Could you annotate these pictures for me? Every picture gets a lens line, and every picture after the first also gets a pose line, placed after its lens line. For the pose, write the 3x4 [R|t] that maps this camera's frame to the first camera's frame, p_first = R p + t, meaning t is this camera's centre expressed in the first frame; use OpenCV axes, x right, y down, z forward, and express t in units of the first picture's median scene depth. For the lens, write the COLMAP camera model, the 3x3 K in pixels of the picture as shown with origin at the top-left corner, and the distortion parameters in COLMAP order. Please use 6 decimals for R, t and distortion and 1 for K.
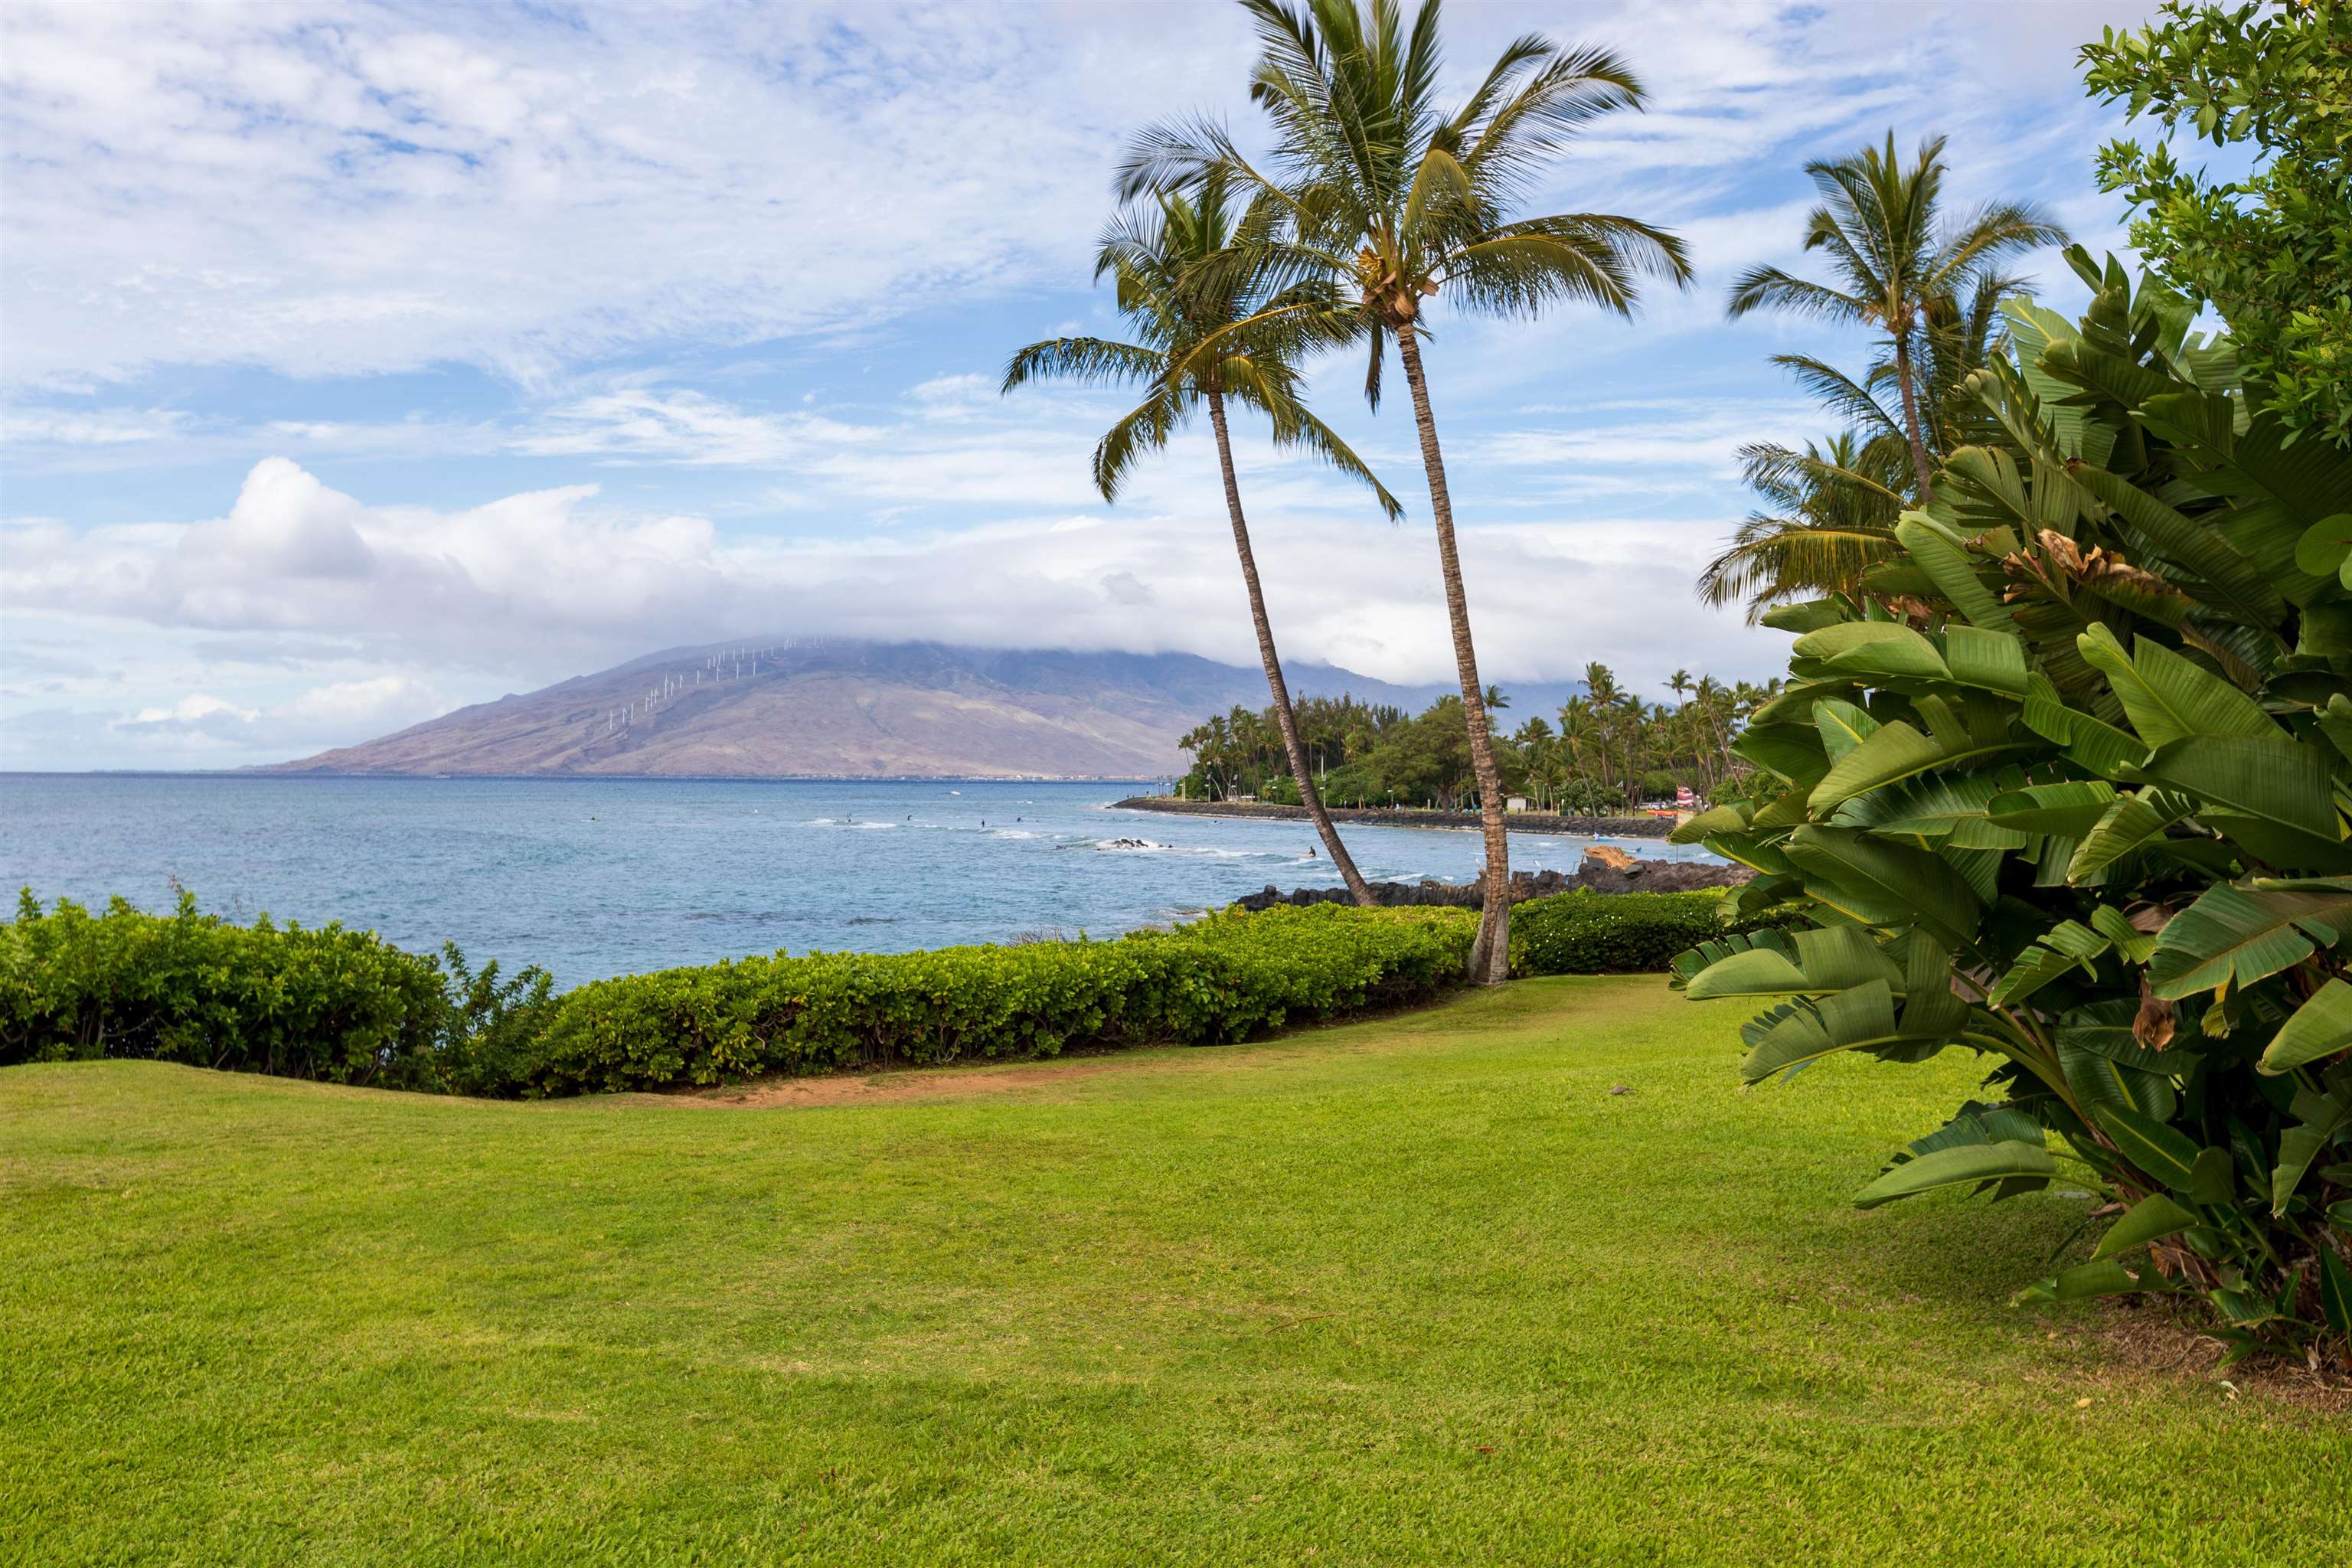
lens RADIAL K [[2275.2, 0, 1176.0], [0, 2275.2, 784.0], [0, 0, 1]] dist [-0.033247, 0.017935]
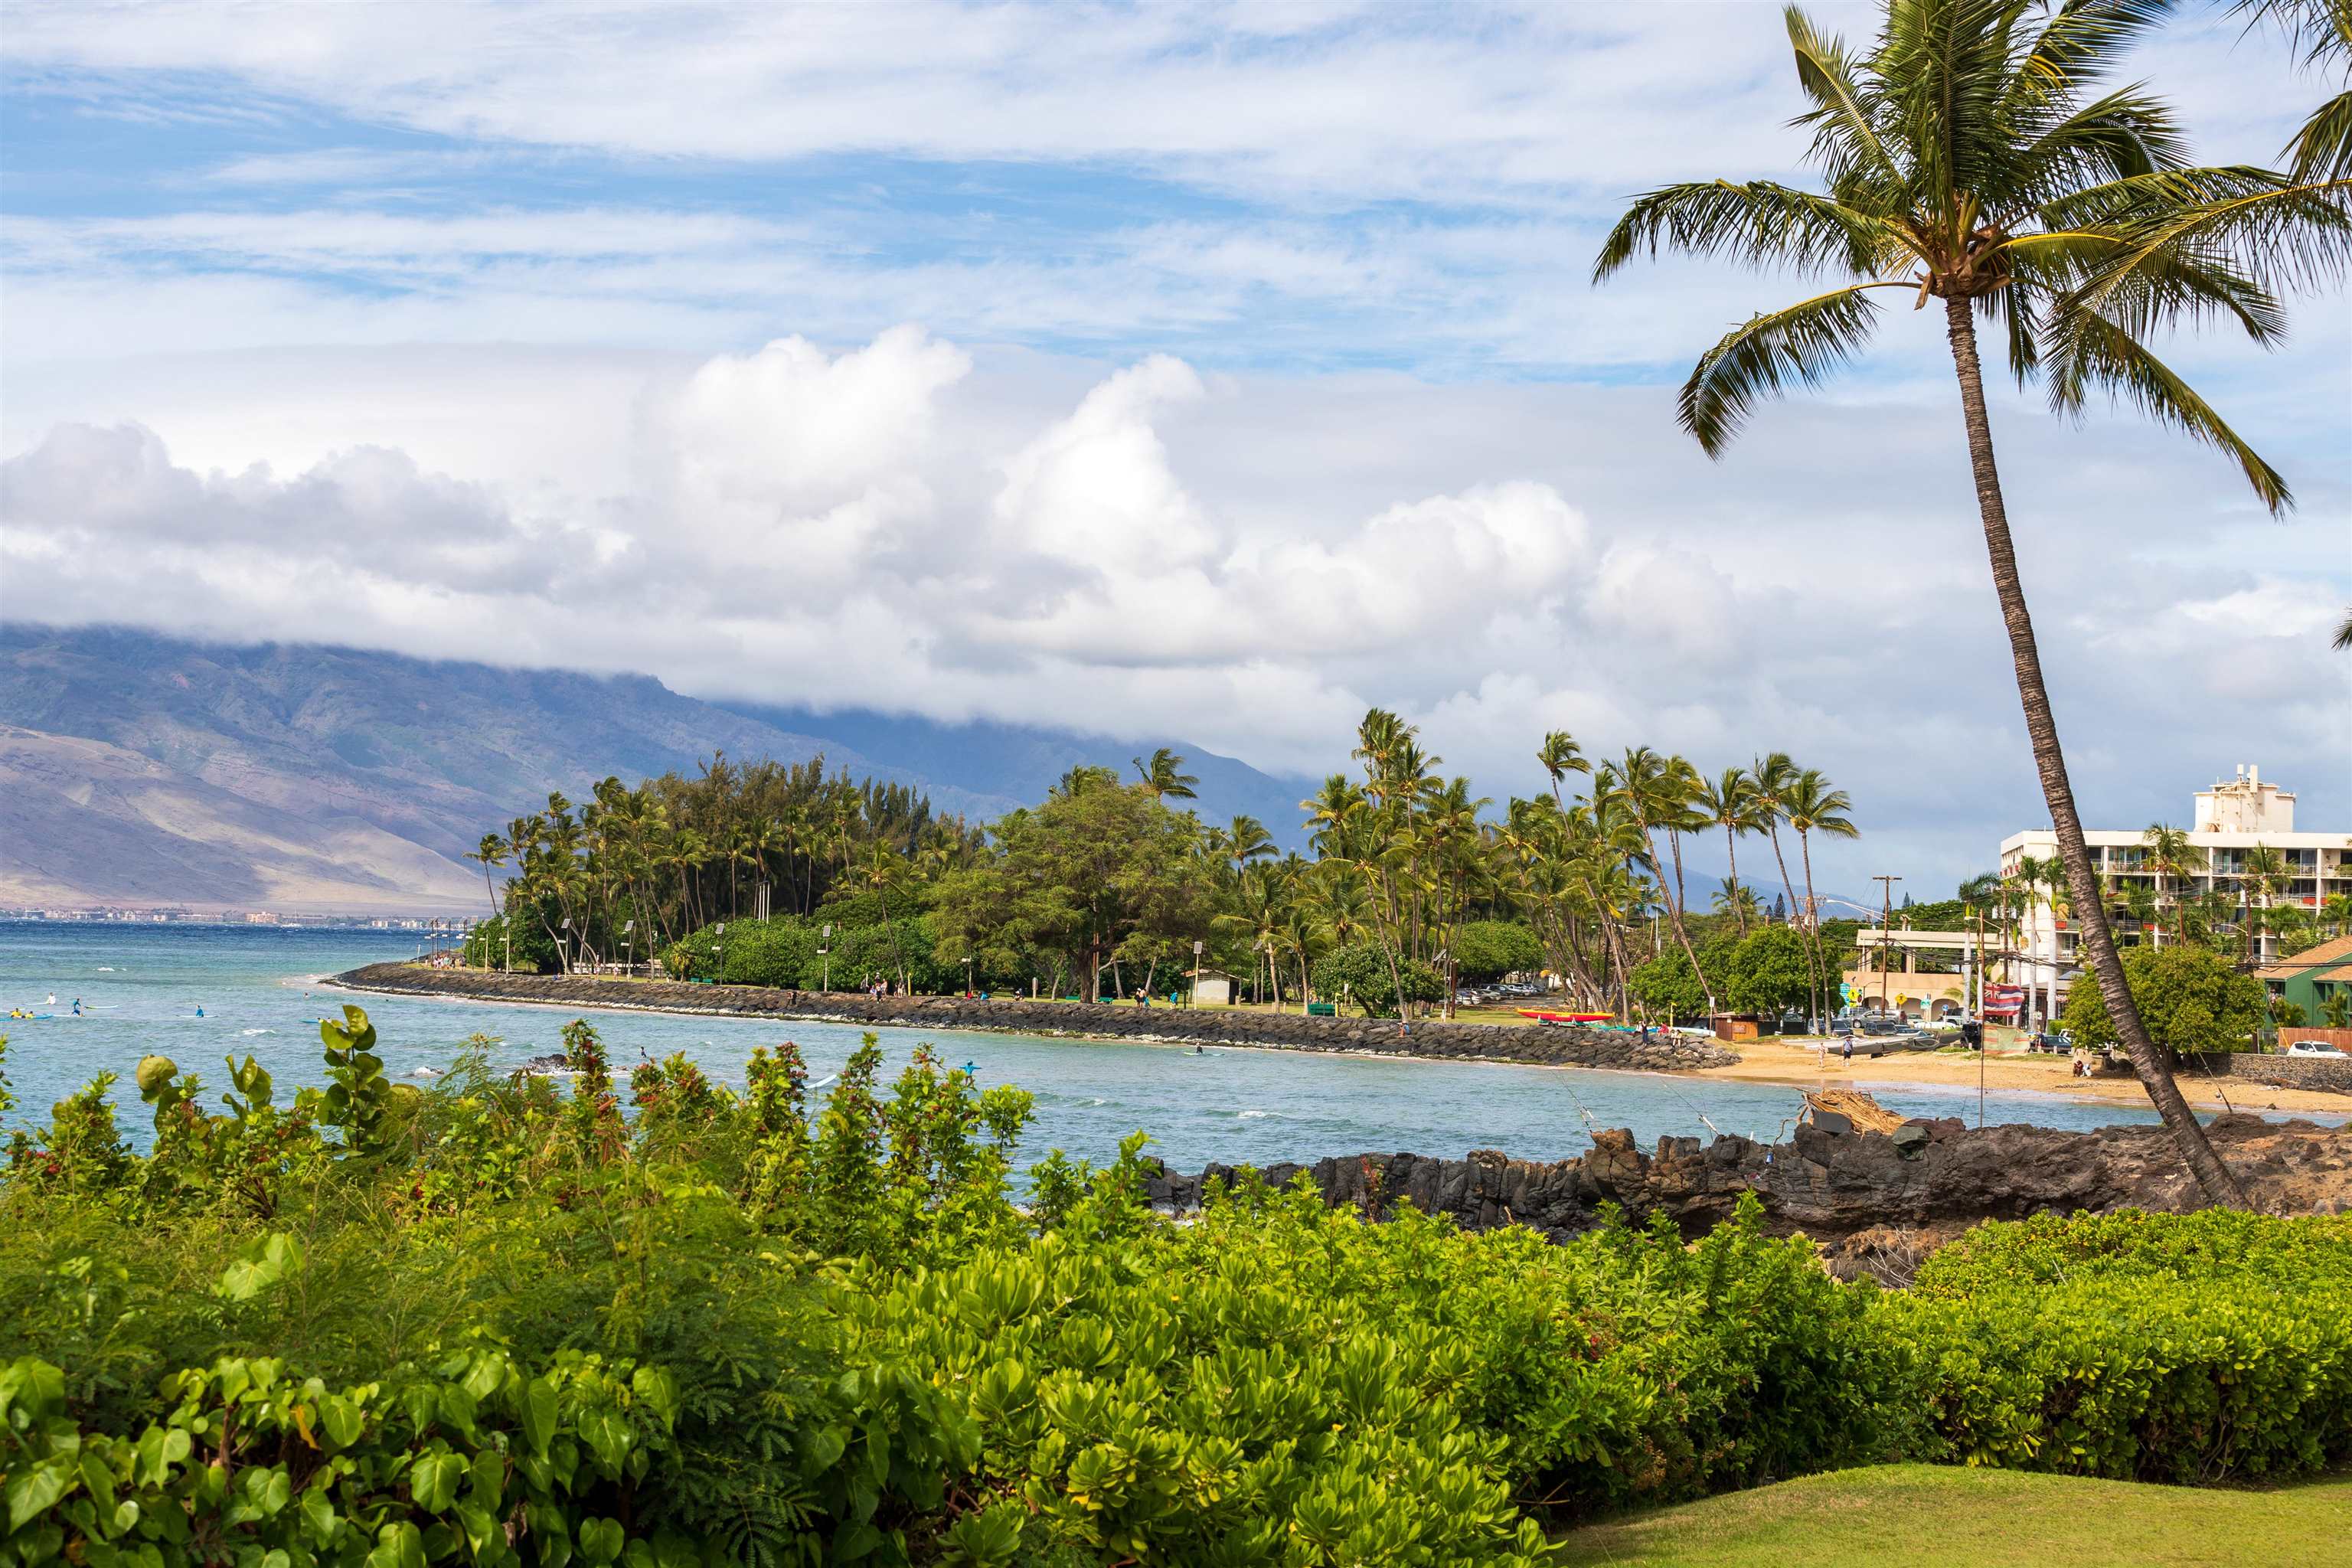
lens RADIAL K [[4732.2, 0, 1176.0], [0, 4732.2, 784.0], [0, 0, 1]] dist [0.282961, 0.070190]
pose [[0.980515, 0.024199, 0.194950, -0.480632], [-0.017968, 0.999272, -0.033668, -0.009881], [-0.195623, 0.029509, 0.980235, -0.143392]]
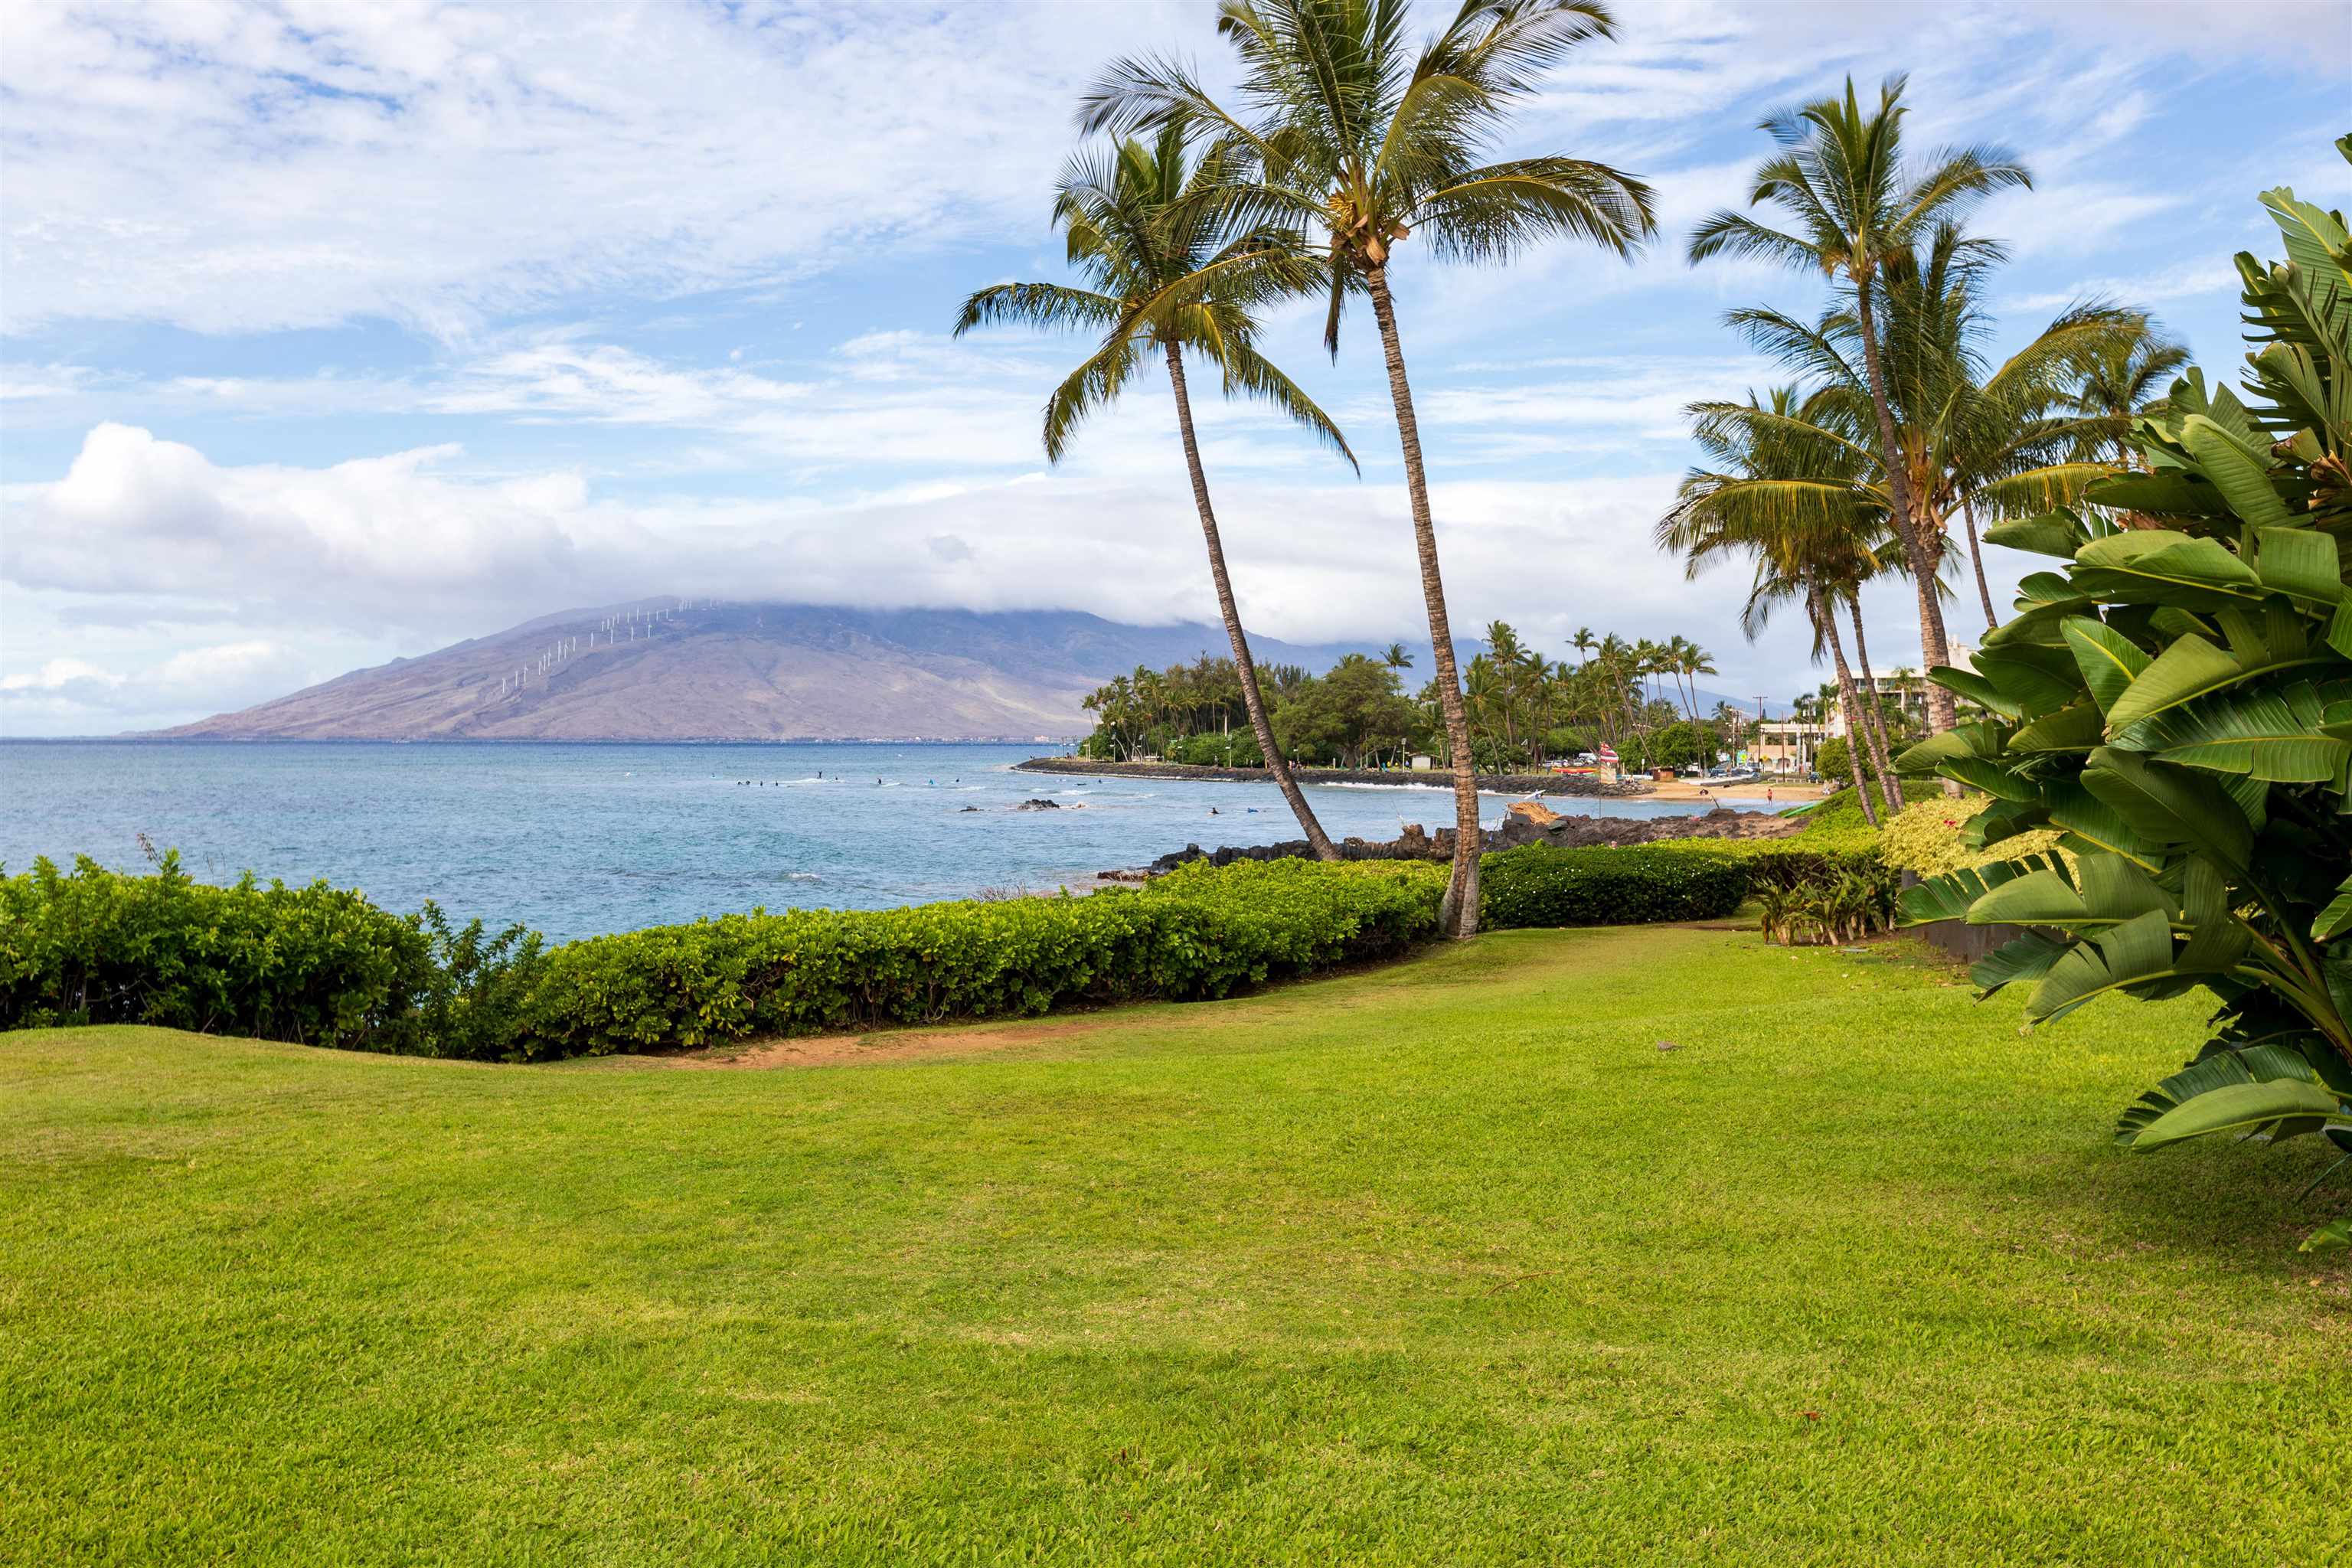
lens RADIAL K [[2272.7, 0, 1158.7], [0, 2272.7, 780.9], [0, 0, 1]] dist [-0.058798, 0.106507]
pose [[0.999258, -0.006580, 0.037950, -0.032248], [0.005984, 0.999857, 0.015799, 0.003444], [-0.038048, -0.015560, 0.999155, 0.017731]]
